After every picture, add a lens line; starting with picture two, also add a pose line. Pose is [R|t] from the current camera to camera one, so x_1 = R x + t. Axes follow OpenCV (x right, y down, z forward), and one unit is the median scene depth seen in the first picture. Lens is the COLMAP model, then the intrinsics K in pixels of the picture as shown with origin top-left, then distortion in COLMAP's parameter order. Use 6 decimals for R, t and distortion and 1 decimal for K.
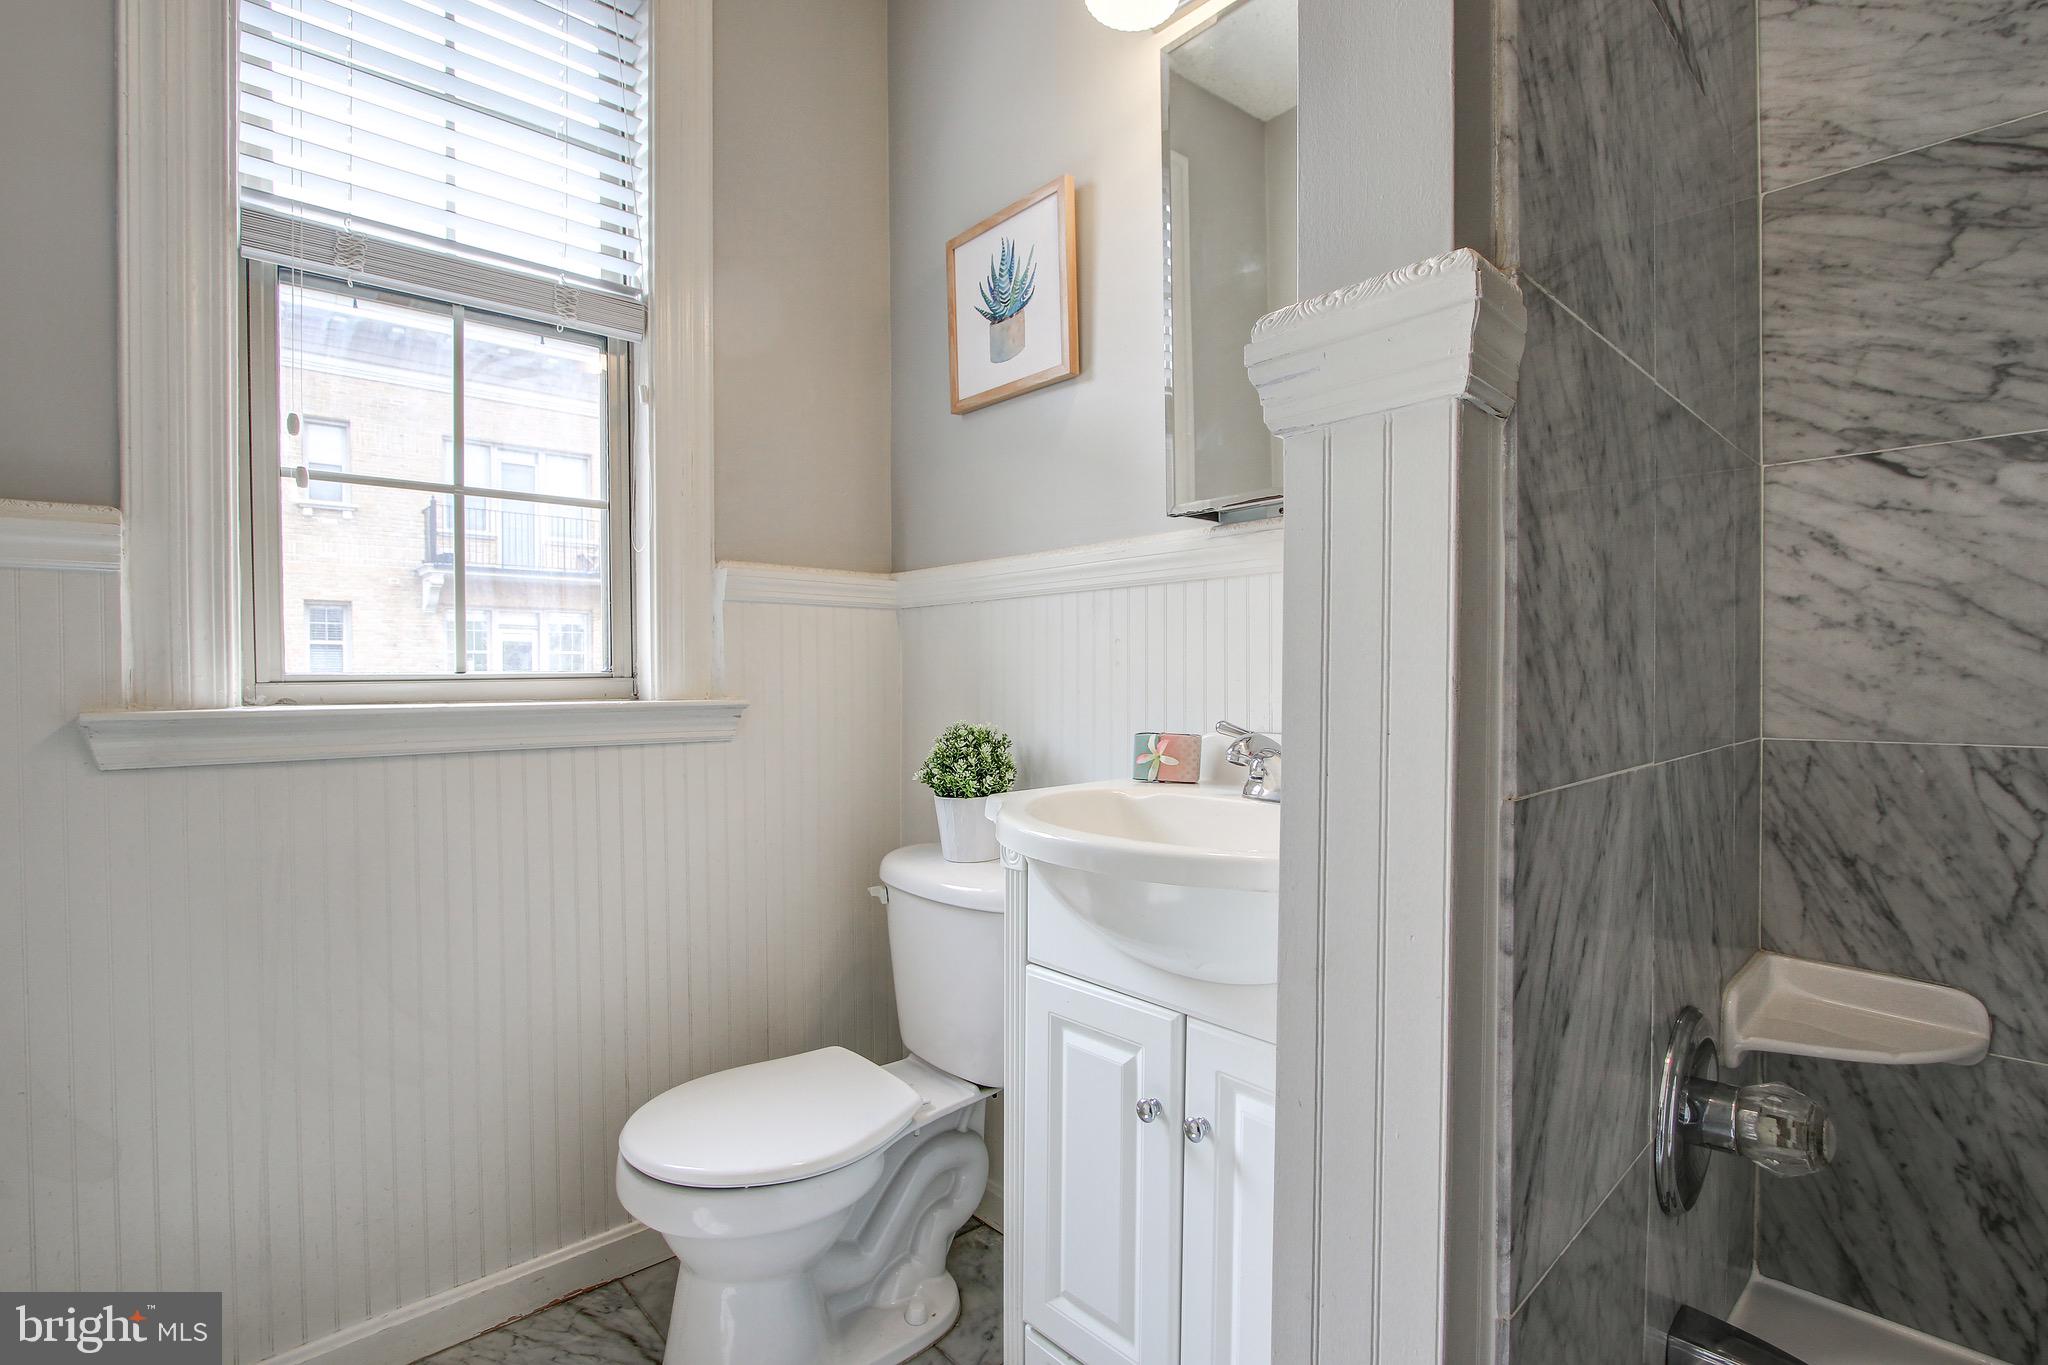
lens RADIAL K [[1011.1, 0, 1061.2], [0, 1011.1, 672.7], [0, 0, 1]] dist [-0.010311, 0.000140]
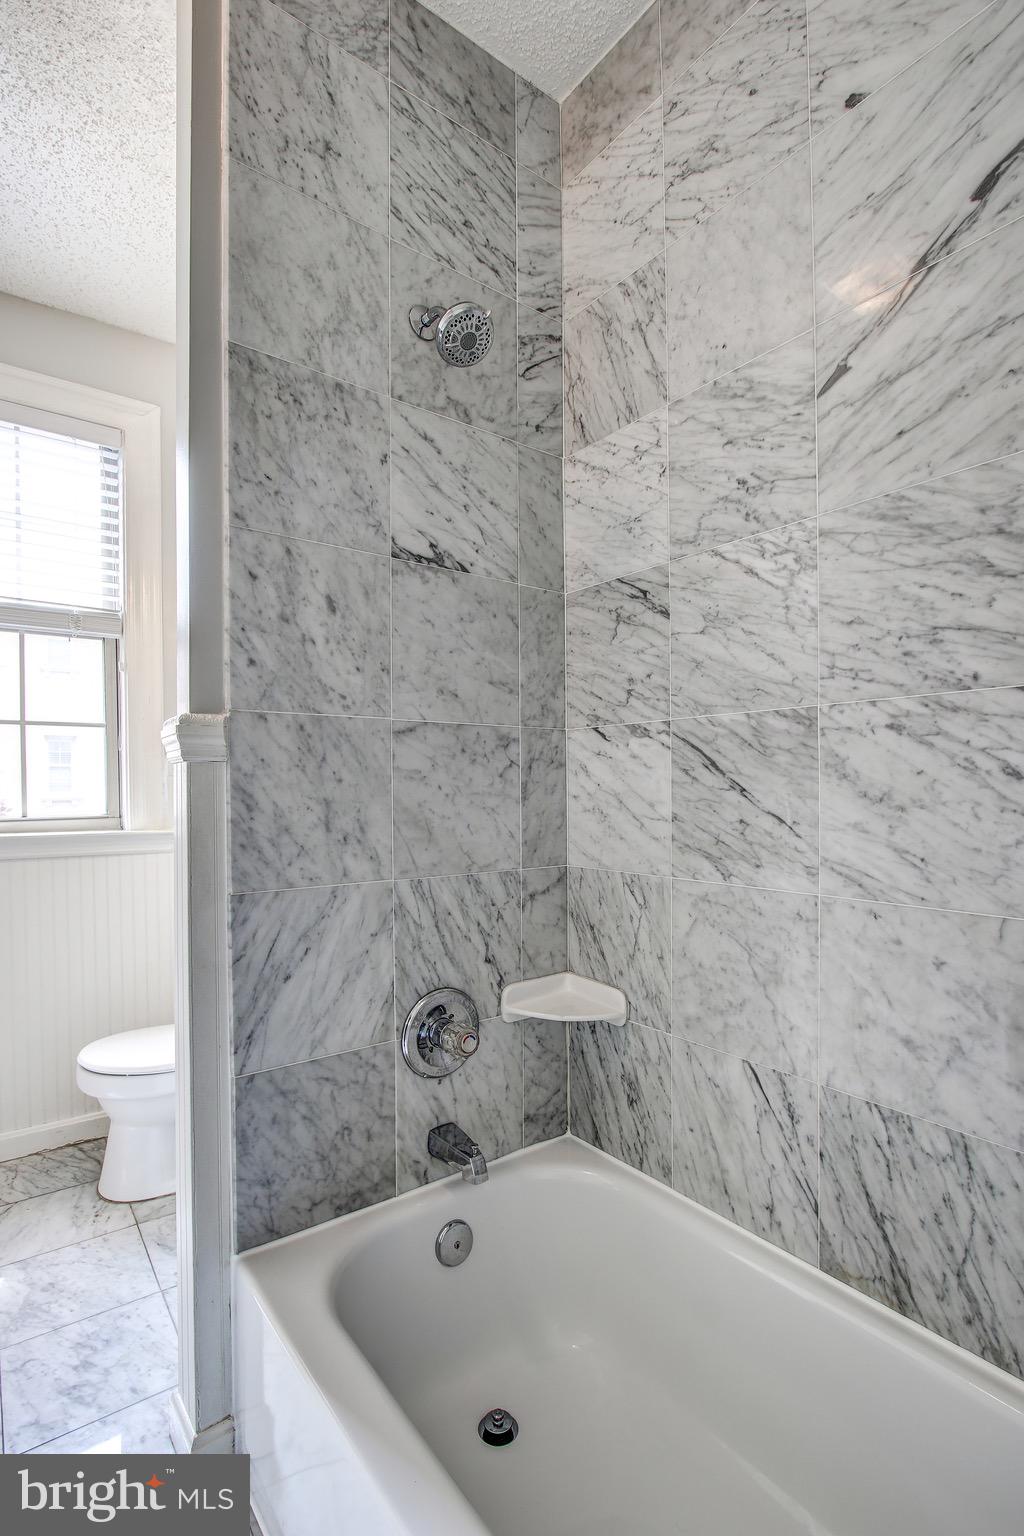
lens RADIAL K [[777.3, 0, 488.3], [0, 777.3, 791.5], [0, 0, 1]] dist [-0.021265, 0.001523]
pose [[0.992148, 0.000970, -0.125065, 0.788375], [-0.000338, 0.999987, 0.005071, -0.096511], [0.125068, -0.004989, 0.992136, -0.592796]]
